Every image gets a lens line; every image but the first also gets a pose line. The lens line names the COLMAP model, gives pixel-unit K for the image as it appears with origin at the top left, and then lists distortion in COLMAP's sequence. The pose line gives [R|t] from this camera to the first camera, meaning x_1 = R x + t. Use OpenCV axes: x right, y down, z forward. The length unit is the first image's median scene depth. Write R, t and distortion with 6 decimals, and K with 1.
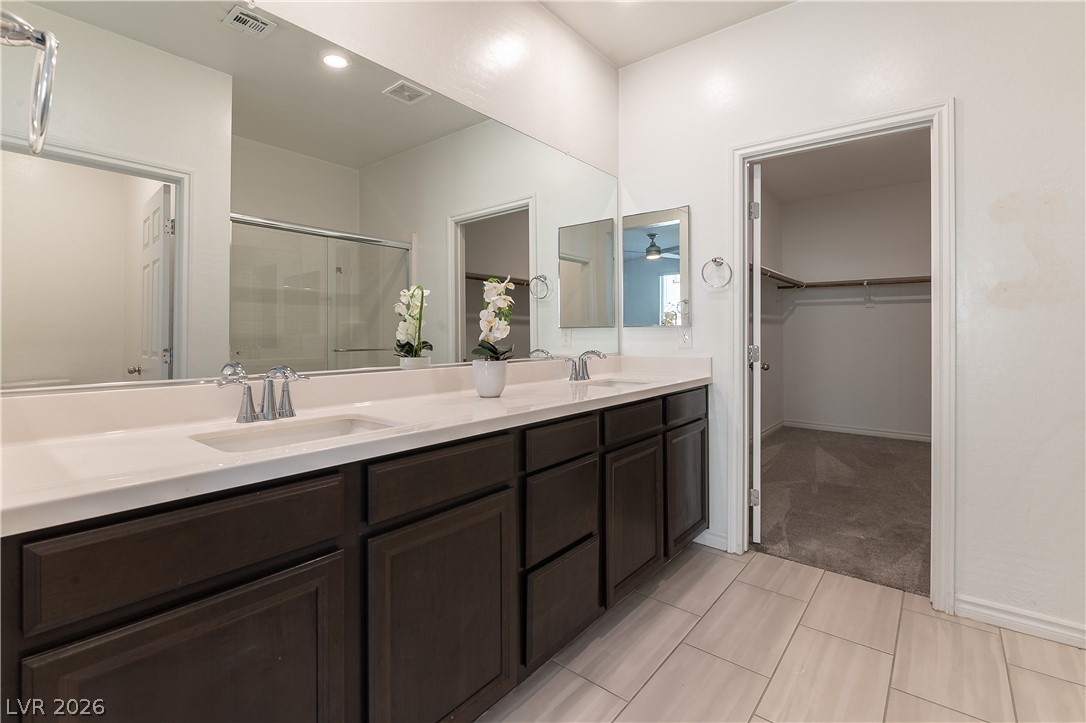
lens RADIAL K [[485.2, 0, 532.7], [0, 485.2, 331.6], [0, 0, 1]] dist [-0.004025, -0.001157]
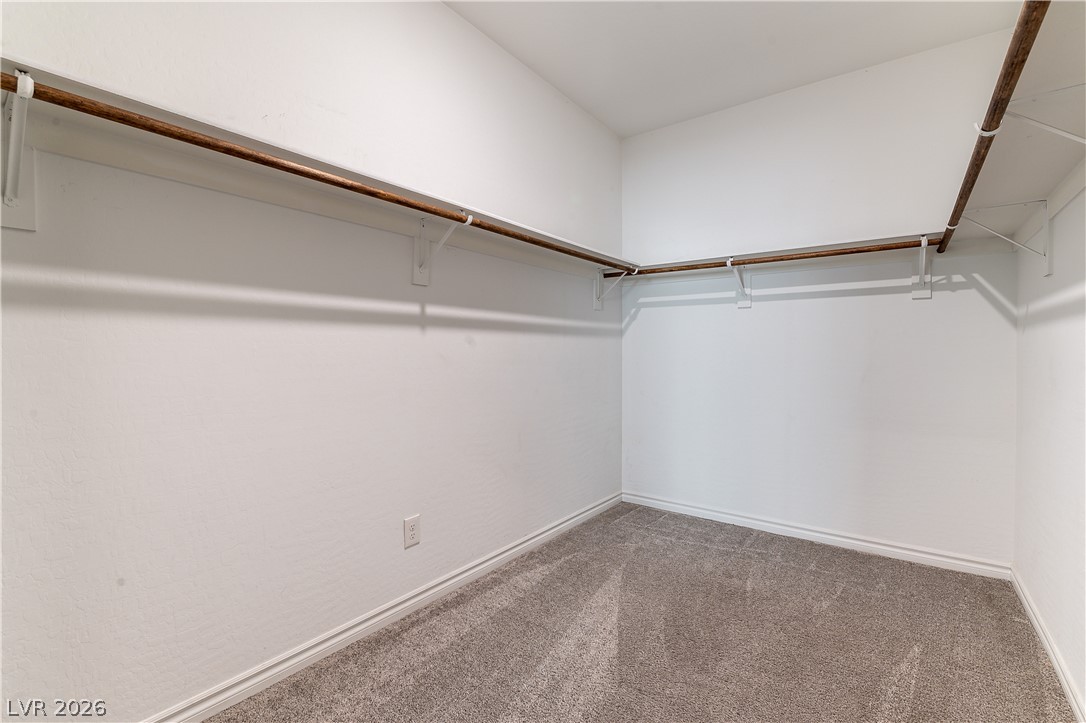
lens RADIAL K [[485.2, 0, 539.6], [0, 485.2, 364.6], [0, 0, 1]] dist [-0.004025, -0.001157]
pose [[0.999458, -0.003606, 0.032732, 1.554394], [0.002651, 0.999570, 0.029191, 0.002970], [-0.032824, -0.029089, 0.999038, 1.531955]]
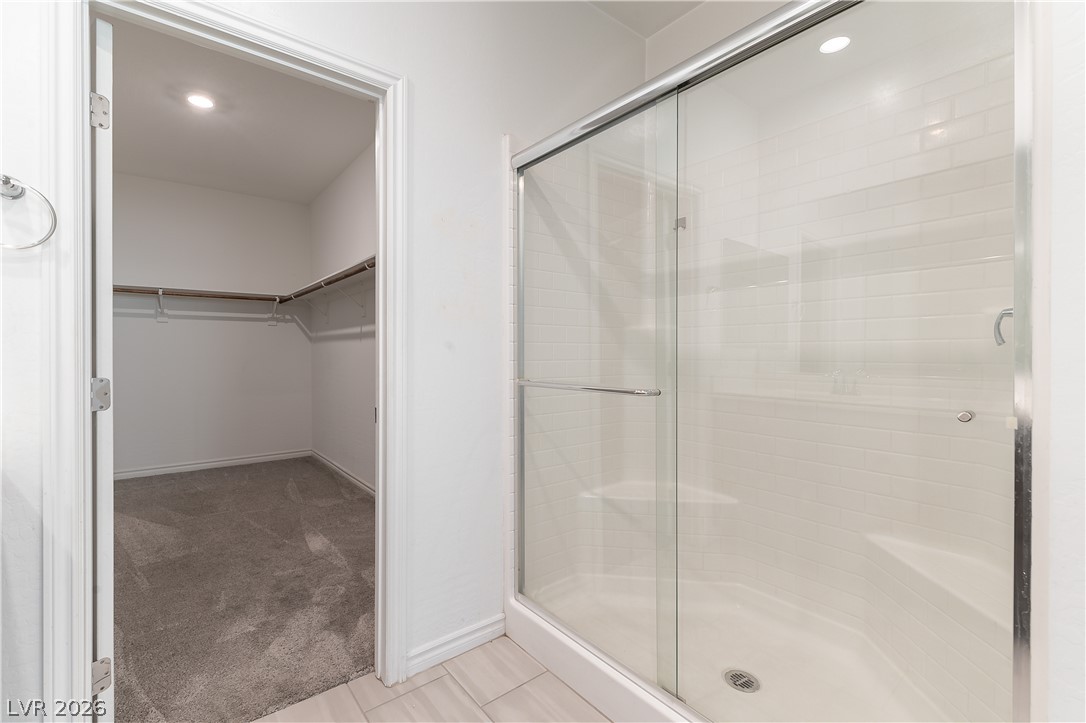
lens RADIAL K [[485.2, 0, 548.8], [0, 485.2, 356.3], [0, 0, 1]] dist [-0.004025, -0.001157]
pose [[0.218681, -0.010976, 0.975735, 0.094602], [-0.000080, 0.999937, 0.011266, -0.001228], [-0.975796, -0.002542, 0.218666, 0.597030]]
